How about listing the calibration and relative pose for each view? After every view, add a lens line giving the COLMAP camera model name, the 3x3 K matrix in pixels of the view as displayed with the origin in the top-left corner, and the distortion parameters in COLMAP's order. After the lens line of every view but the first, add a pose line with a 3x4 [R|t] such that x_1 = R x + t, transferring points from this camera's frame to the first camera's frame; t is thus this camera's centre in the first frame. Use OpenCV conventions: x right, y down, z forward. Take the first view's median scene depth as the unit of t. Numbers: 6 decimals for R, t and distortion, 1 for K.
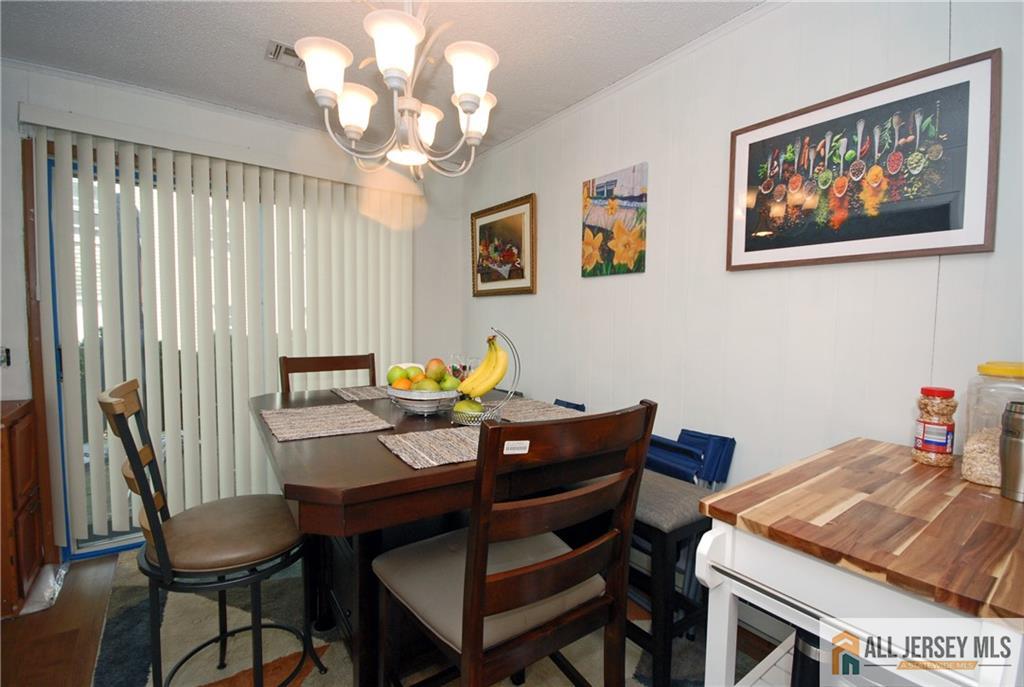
lens RADIAL K [[459.8, 0, 509.9], [0, 459.8, 331.2], [0, 0, 1]] dist [0.054948, -0.034722]
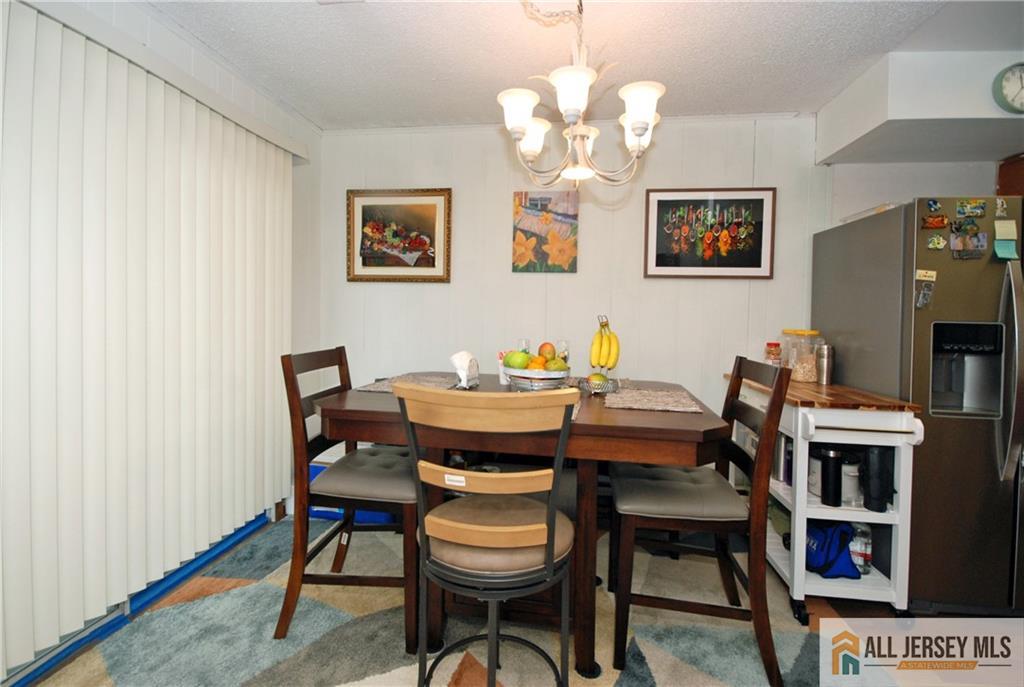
lens RADIAL K [[475.6, 0, 507.1], [0, 475.6, 318.1], [0, 0, 1]] dist [-0.001650, -0.000134]
pose [[0.702093, -0.012360, 0.711978, -0.768900], [0.008538, 0.999924, 0.008939, -0.010924], [-0.712034, -0.000197, 0.702145, 0.169816]]
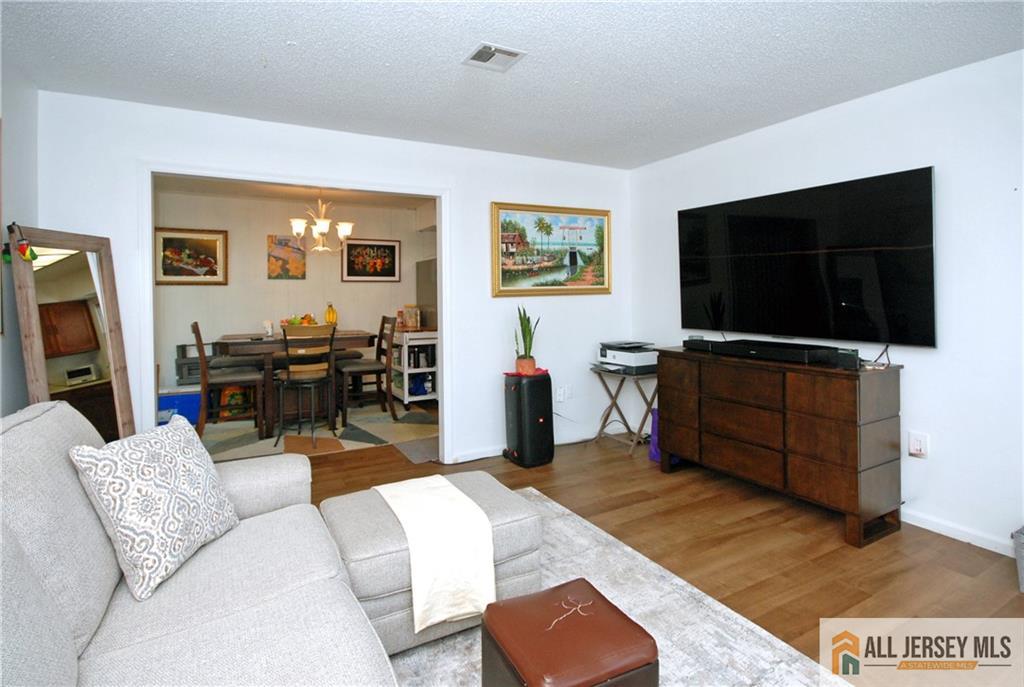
lens RADIAL K [[517.8, 0, 509.0], [0, 517.8, 291.7], [0, 0, 1]] dist [0.000330, 0.000157]
pose [[0.144116, -0.012181, 0.989486, -2.187621], [0.034398, 0.999382, 0.007293, -0.040371], [-0.988963, 0.032986, 0.144446, -0.469583]]
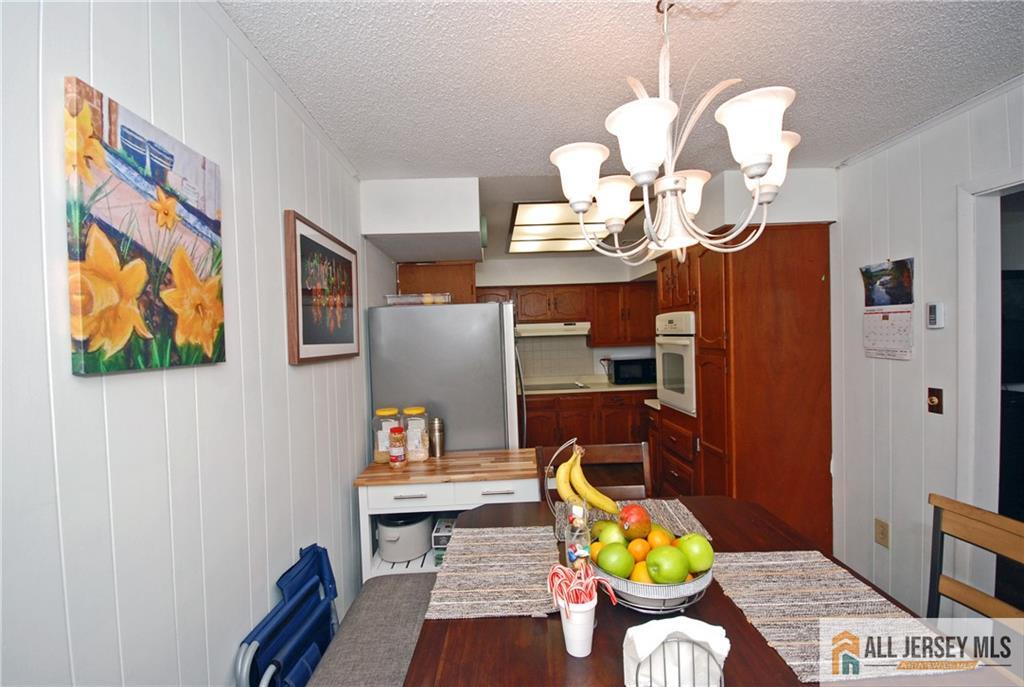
lens RADIAL K [[454.6, 0, 512.0], [0, 454.6, 343.5], [0, 0, 1]] dist [-0.001589, -0.000208]
pose [[-0.826905, 0.006733, 0.562302, -0.278220], [0.037457, 0.998367, 0.043129, -0.150603], [-0.561093, 0.056726, -0.825807, 1.166345]]
